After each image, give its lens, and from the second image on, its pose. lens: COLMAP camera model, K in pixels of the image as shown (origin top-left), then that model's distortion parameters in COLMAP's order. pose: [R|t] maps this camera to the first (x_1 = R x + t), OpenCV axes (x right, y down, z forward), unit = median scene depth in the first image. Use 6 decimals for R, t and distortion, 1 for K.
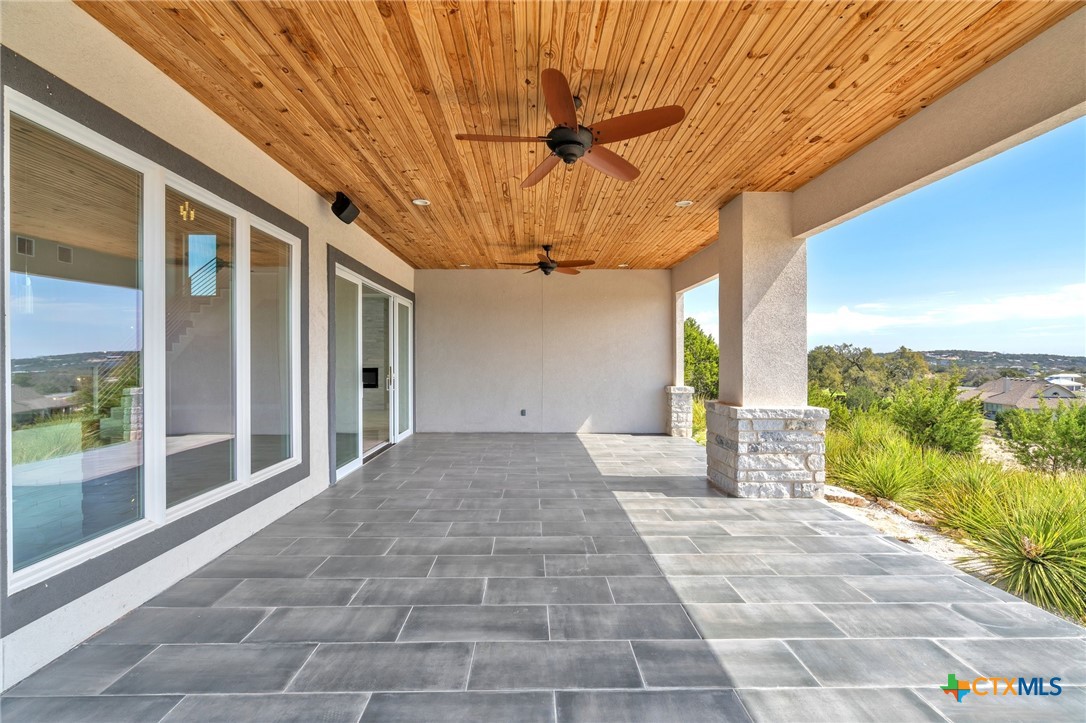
lens RADIAL K [[511.0, 0, 544.4], [0, 511.0, 356.1], [0, 0, 1]] dist [0.000452, 0.000317]
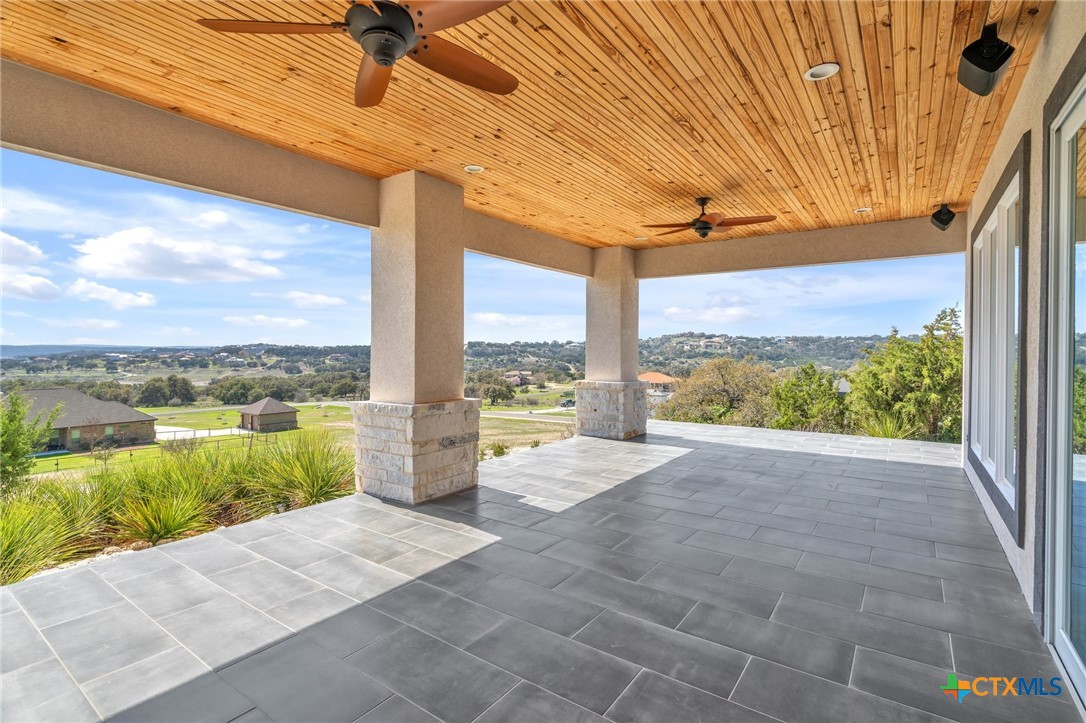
lens RADIAL K [[511.0, 0, 544.4], [0, 511.0, 356.1], [0, 0, 1]] dist [0.000452, 0.000317]
pose [[-0.799809, -0.006059, 0.600225, -0.440587], [-0.002825, 0.999976, 0.006330, 0.007286], [-0.600248, 0.003367, -0.799806, 2.149717]]
